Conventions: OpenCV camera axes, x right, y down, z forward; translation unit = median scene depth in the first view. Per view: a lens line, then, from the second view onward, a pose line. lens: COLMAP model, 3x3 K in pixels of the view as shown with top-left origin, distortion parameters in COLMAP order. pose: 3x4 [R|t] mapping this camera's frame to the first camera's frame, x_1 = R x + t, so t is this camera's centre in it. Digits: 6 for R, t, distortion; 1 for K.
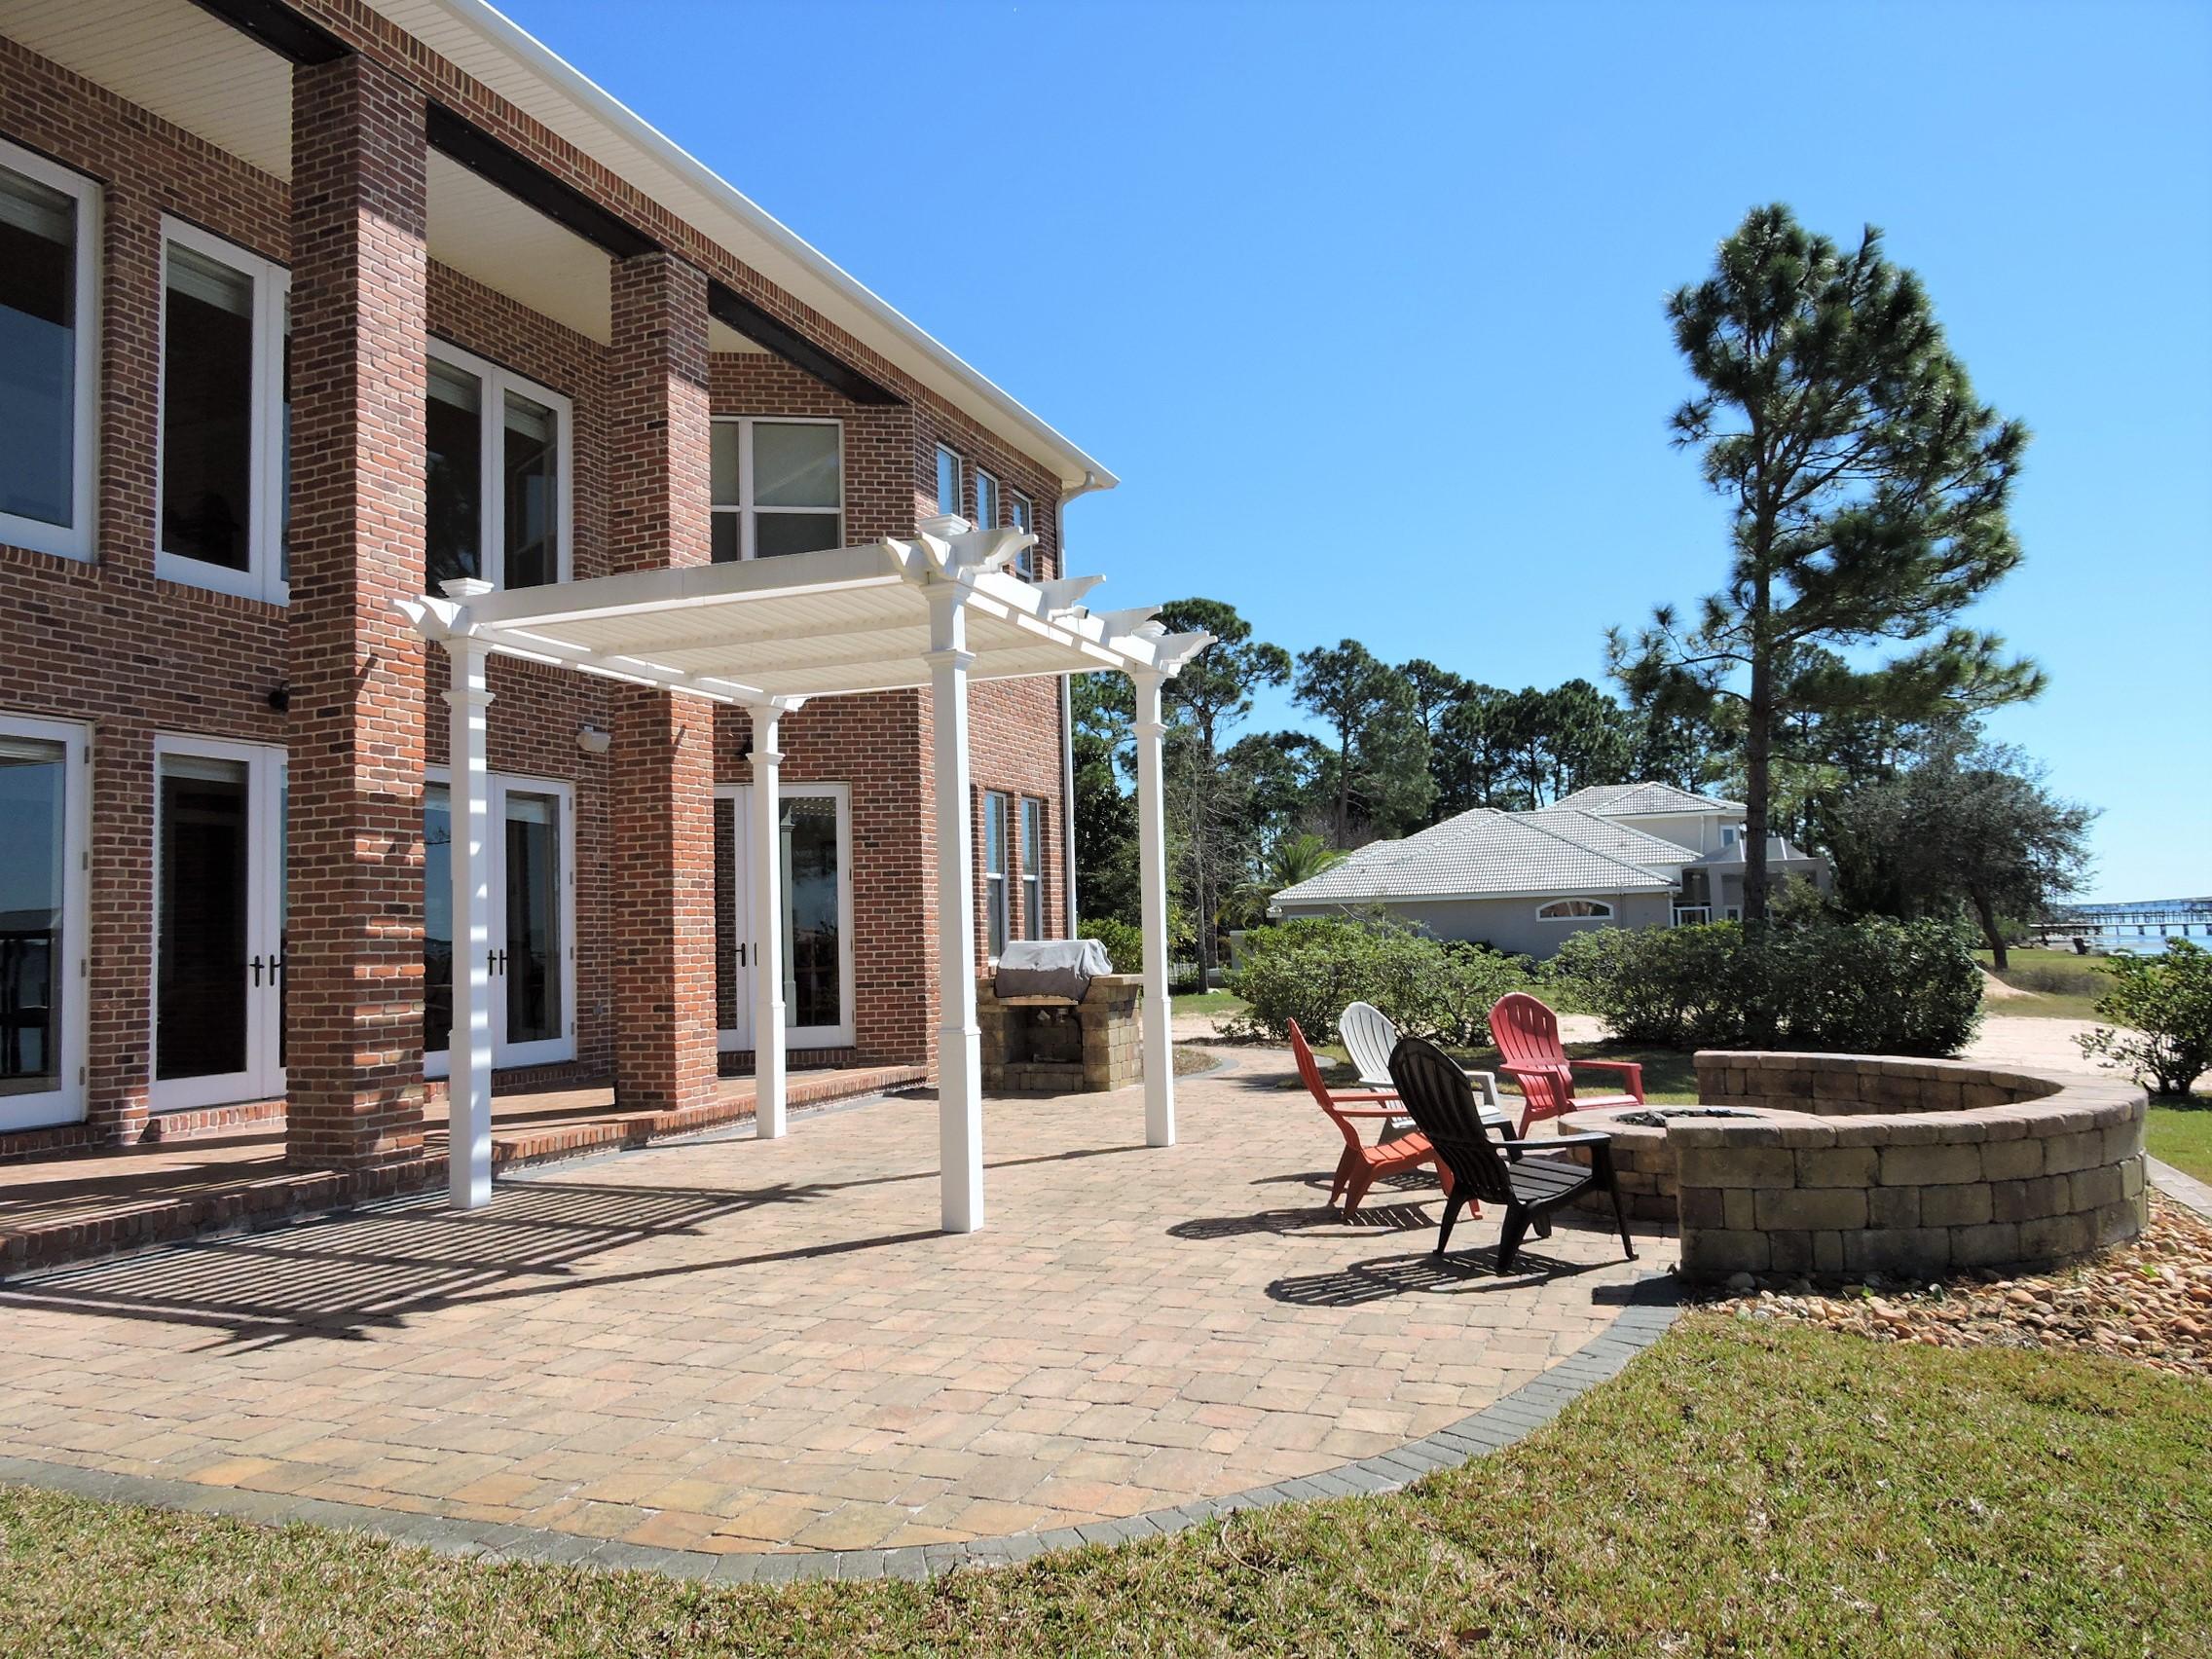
lens RADIAL K [[1576.6, 0, 1111.5], [0, 1576.6, 835.3], [0, 0, 1]] dist [-0.001233, -0.004137]
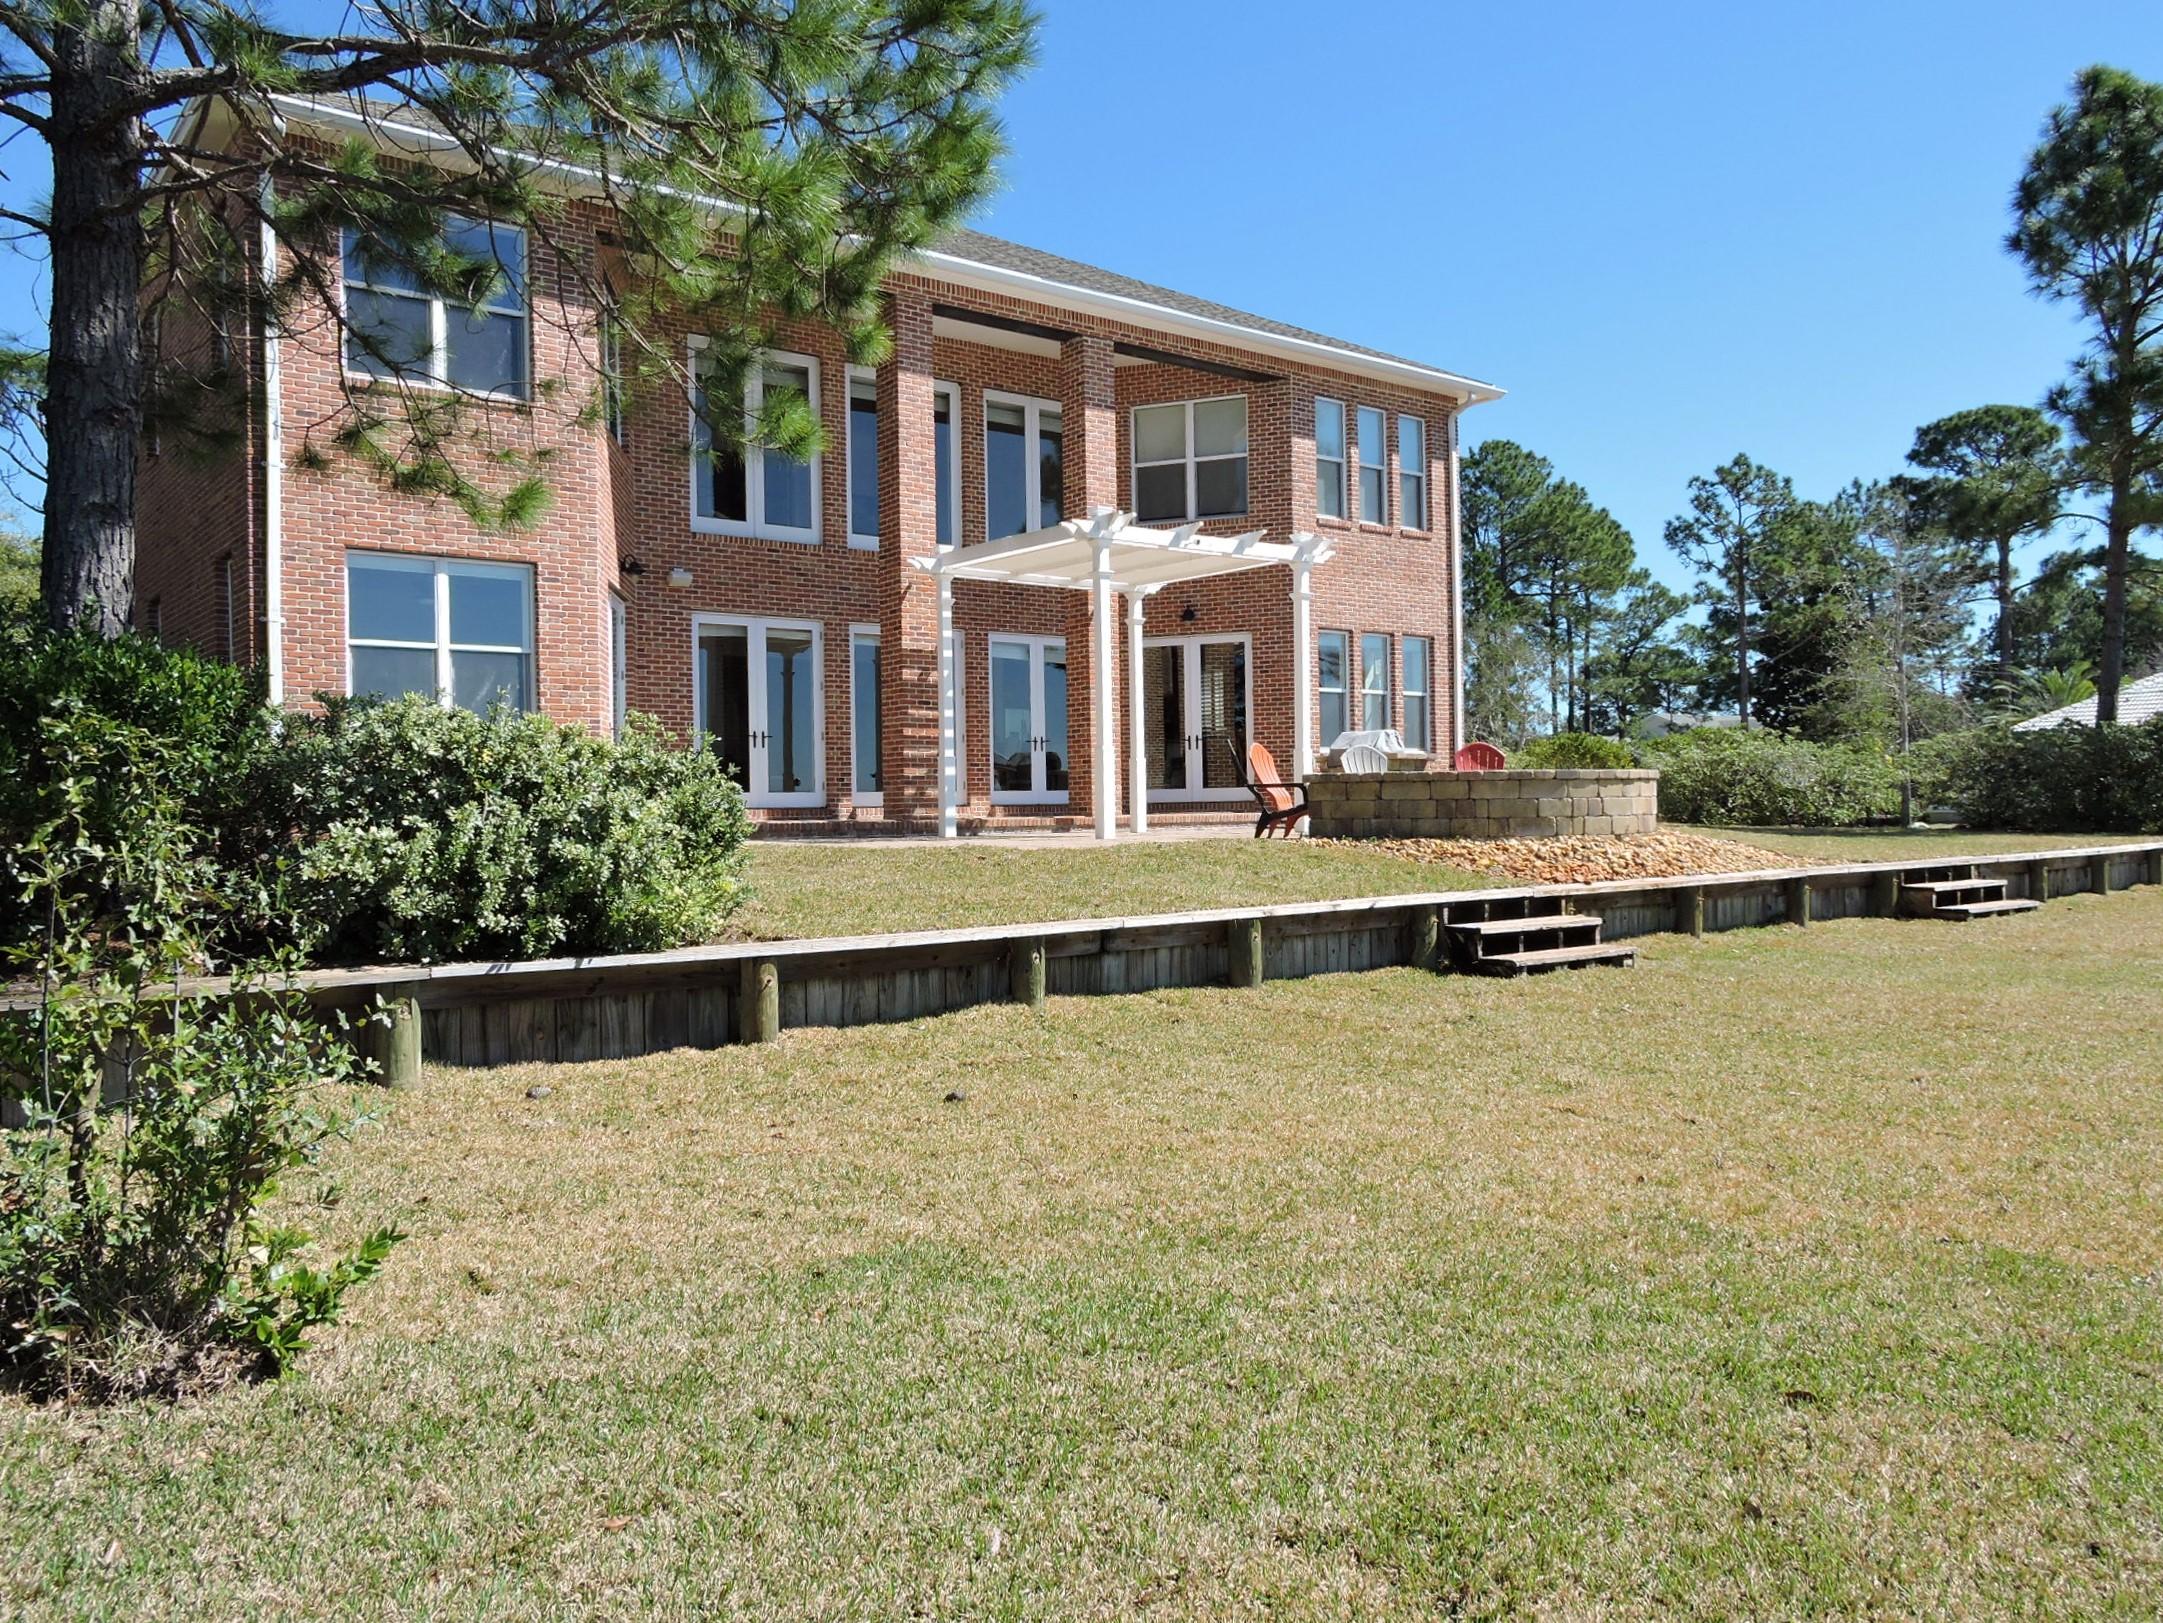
lens RADIAL K [[1541.7, 0, 1069.5], [0, 1541.7, 812.8], [0, 0, 1]] dist [-0.001233, -0.004137]
pose [[0.855314, 0.018809, -0.517769, 0.686376], [0.024516, 0.996752, 0.076708, 0.034008], [0.517530, -0.078303, 0.852075, -0.589870]]
